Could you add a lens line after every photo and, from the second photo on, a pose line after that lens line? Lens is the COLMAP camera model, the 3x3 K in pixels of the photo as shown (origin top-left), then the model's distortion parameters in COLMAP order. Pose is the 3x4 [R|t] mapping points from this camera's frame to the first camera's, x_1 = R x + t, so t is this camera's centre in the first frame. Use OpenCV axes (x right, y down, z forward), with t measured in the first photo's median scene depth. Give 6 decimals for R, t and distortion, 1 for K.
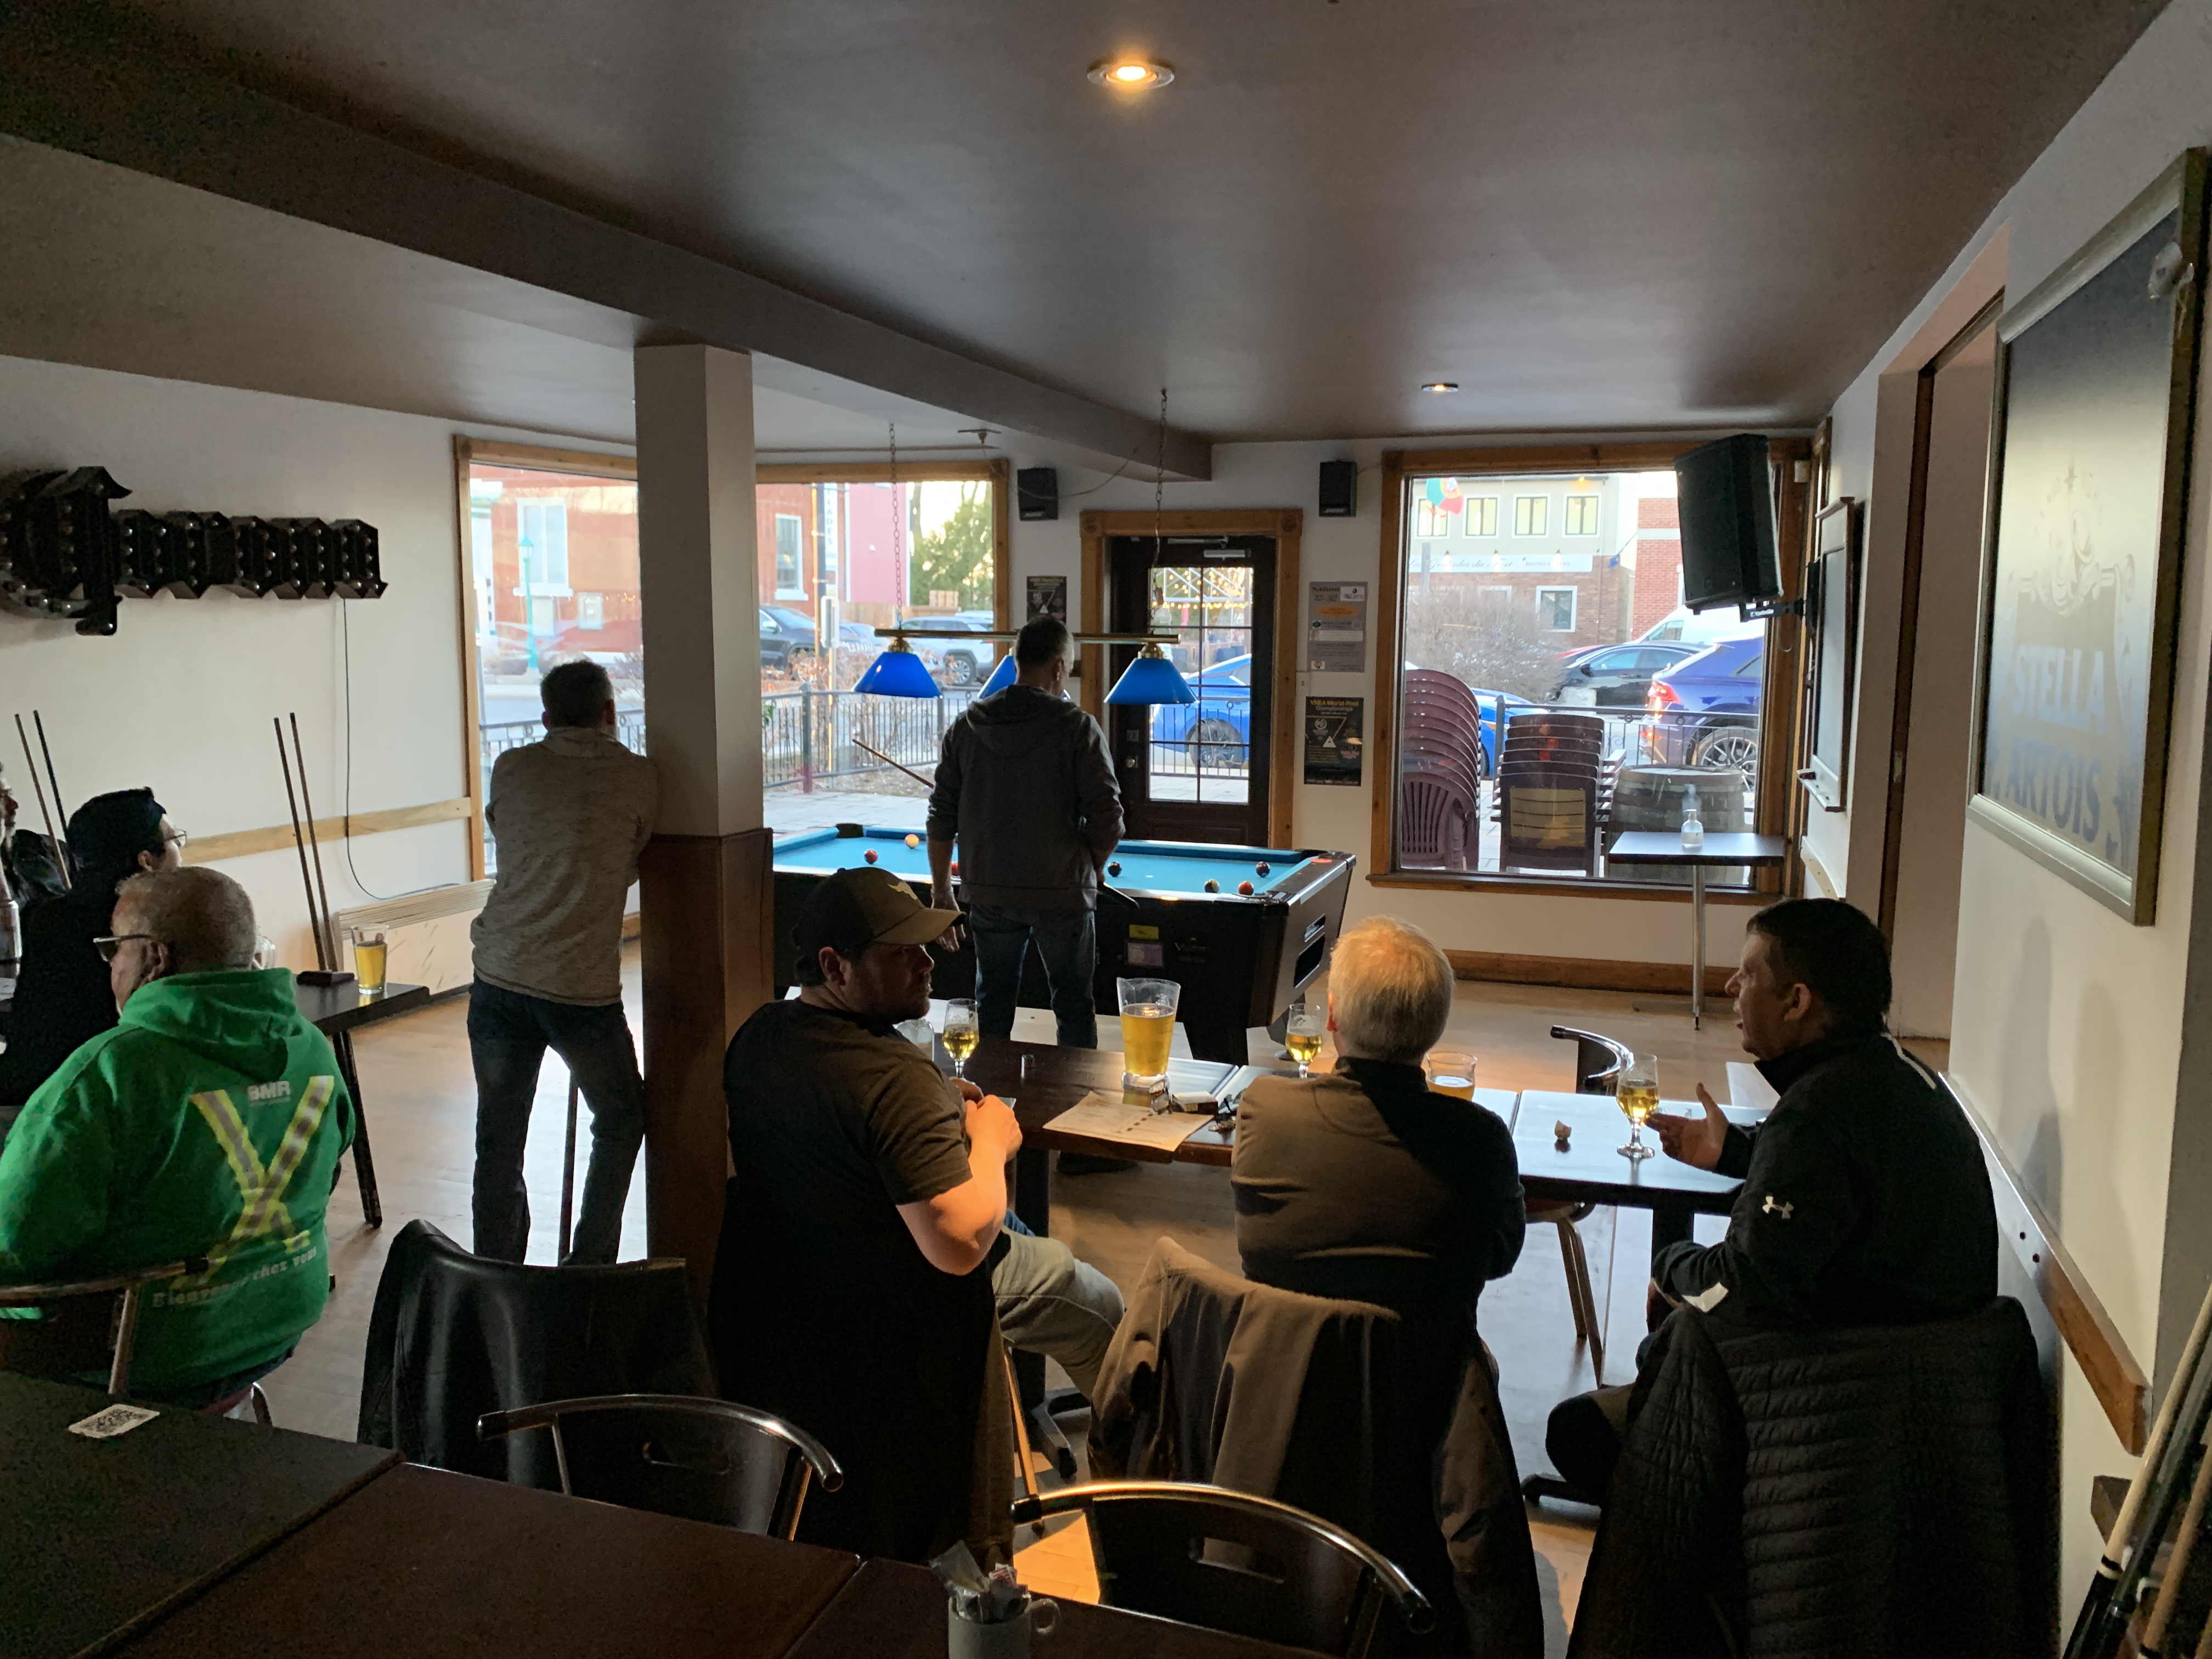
lens RADIAL K [[1711.8, 0, 1106.0], [0, 1711.8, 829.5], [0, 0, 1]] dist [0.099290, -0.146525]
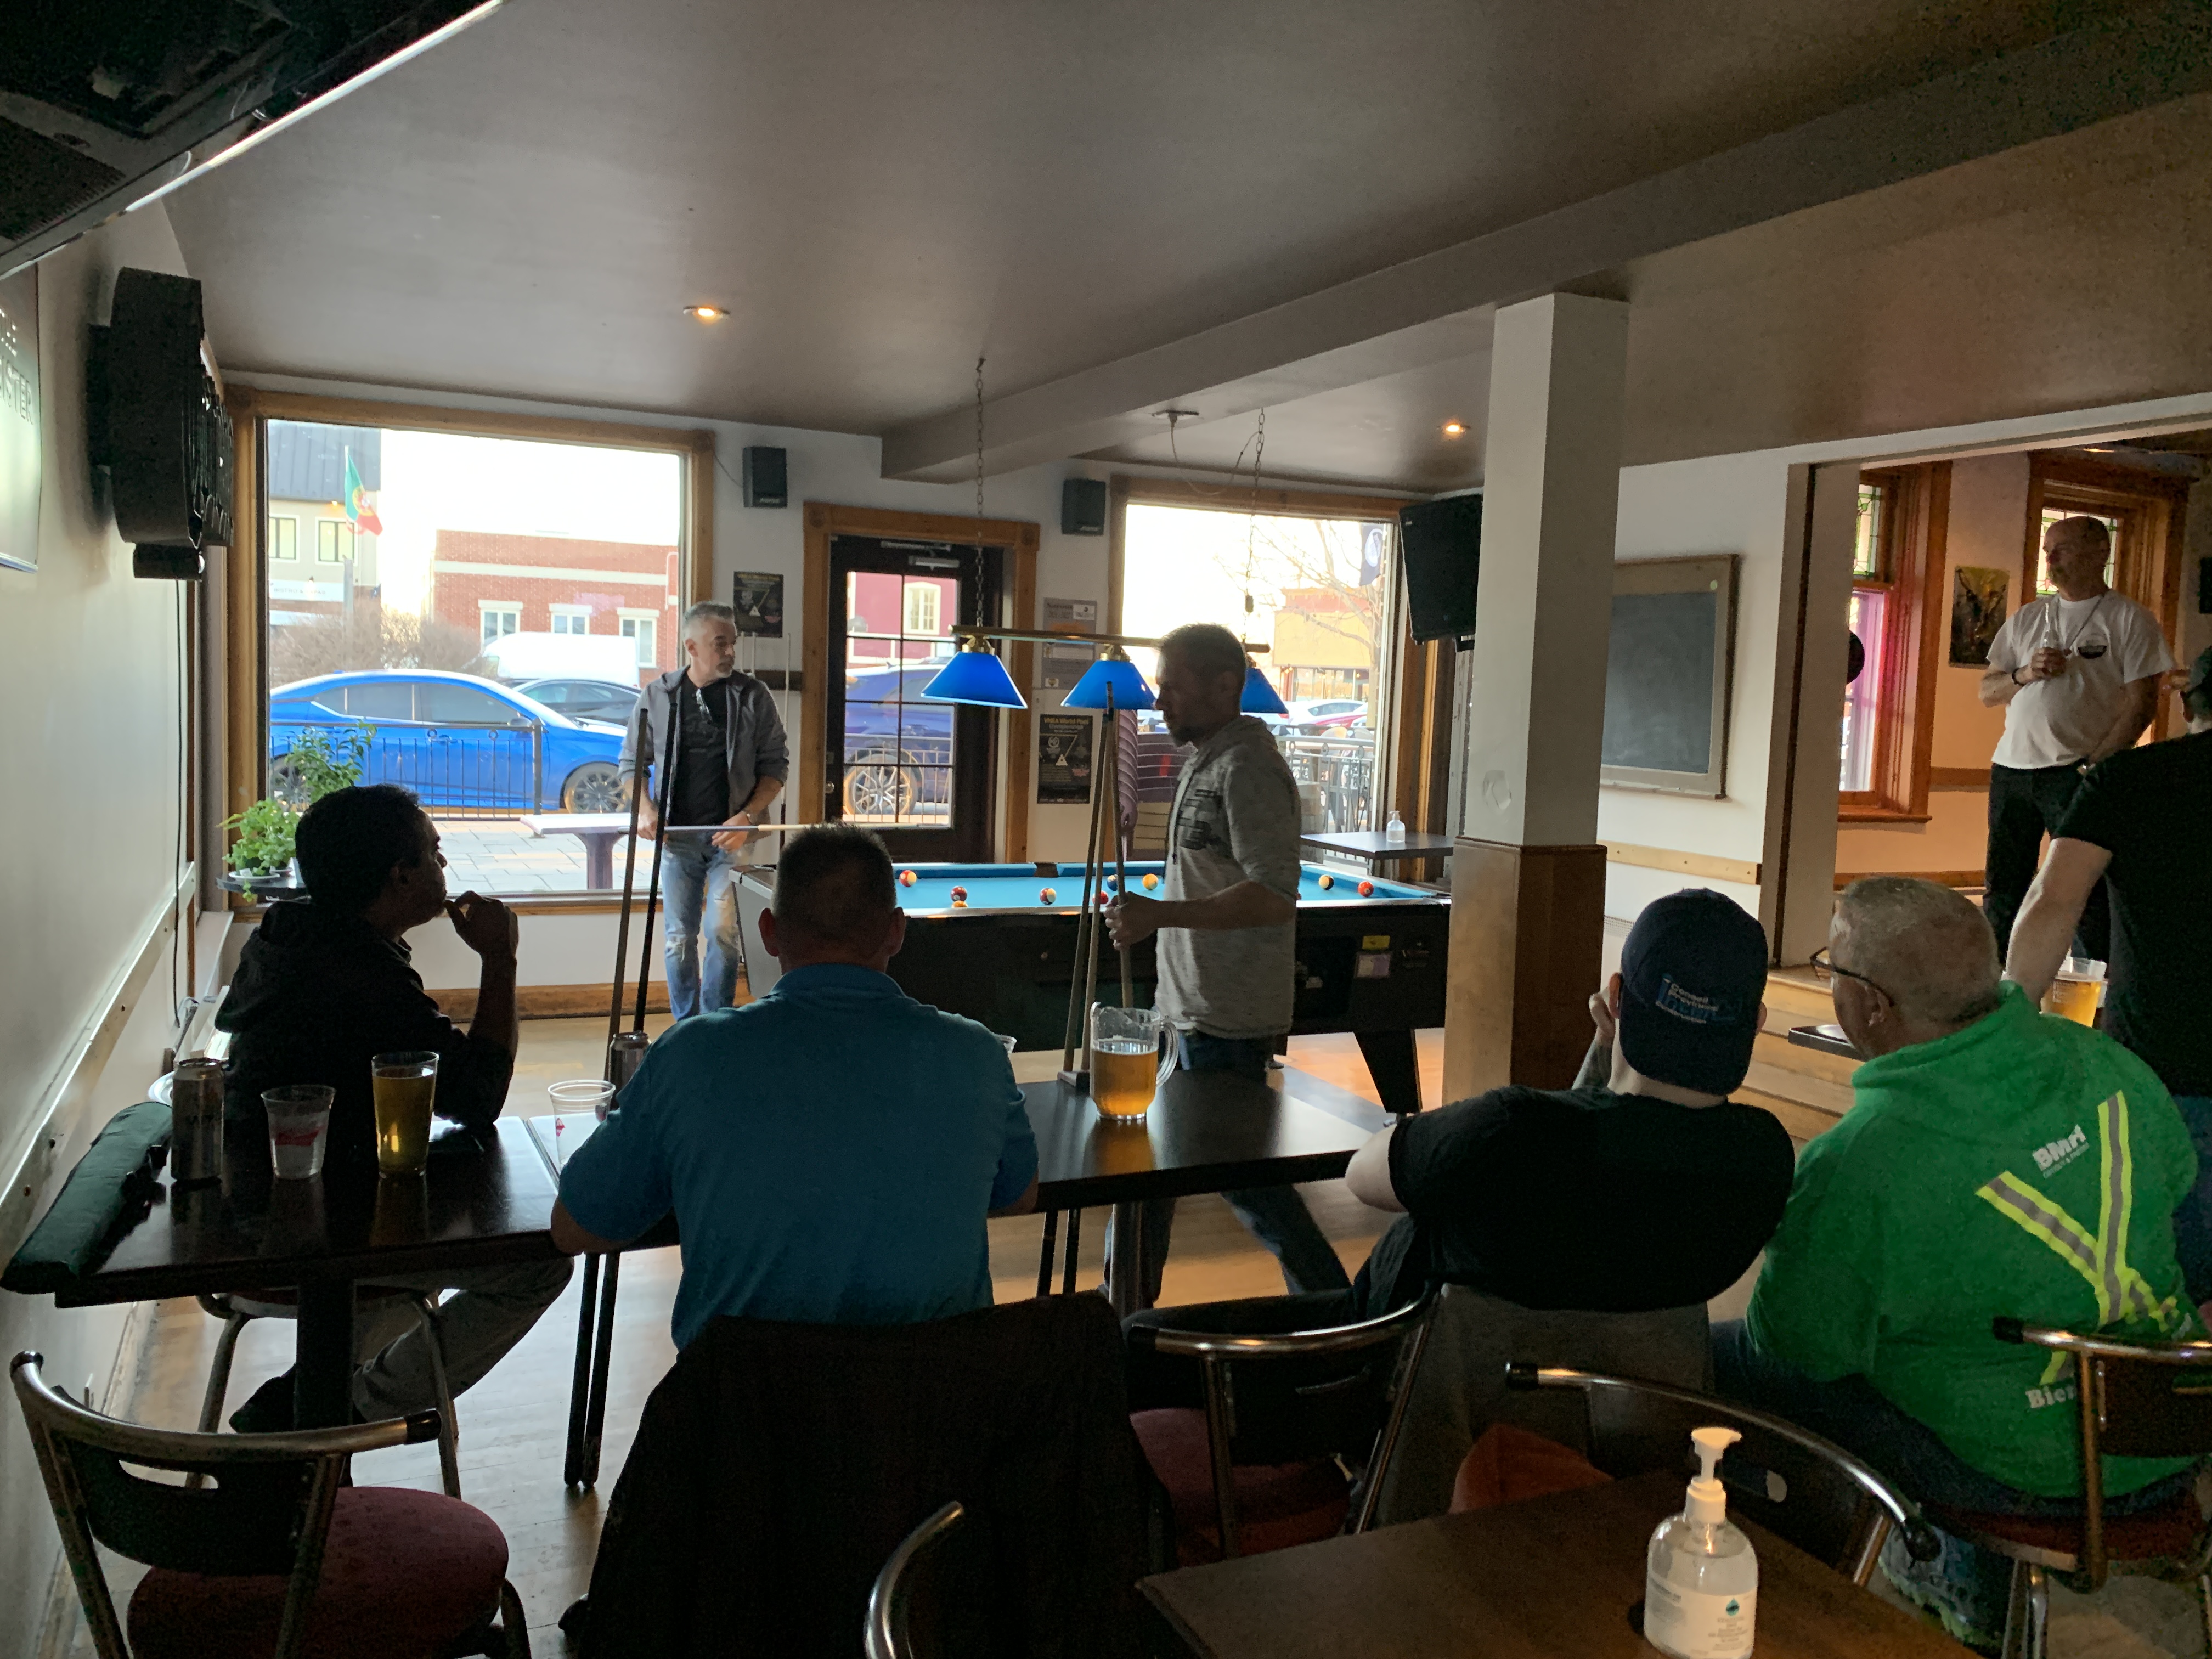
lens RADIAL K [[1711.8, 0, 1106.0], [0, 1711.8, 829.5], [0, 0, 1]] dist [0.099290, -0.146525]
pose [[0.735256, -0.035823, 0.676842, -0.518941], [0.051837, 0.998650, -0.003456, -0.006555], [-0.675804, 0.037627, 0.736120, 0.256858]]
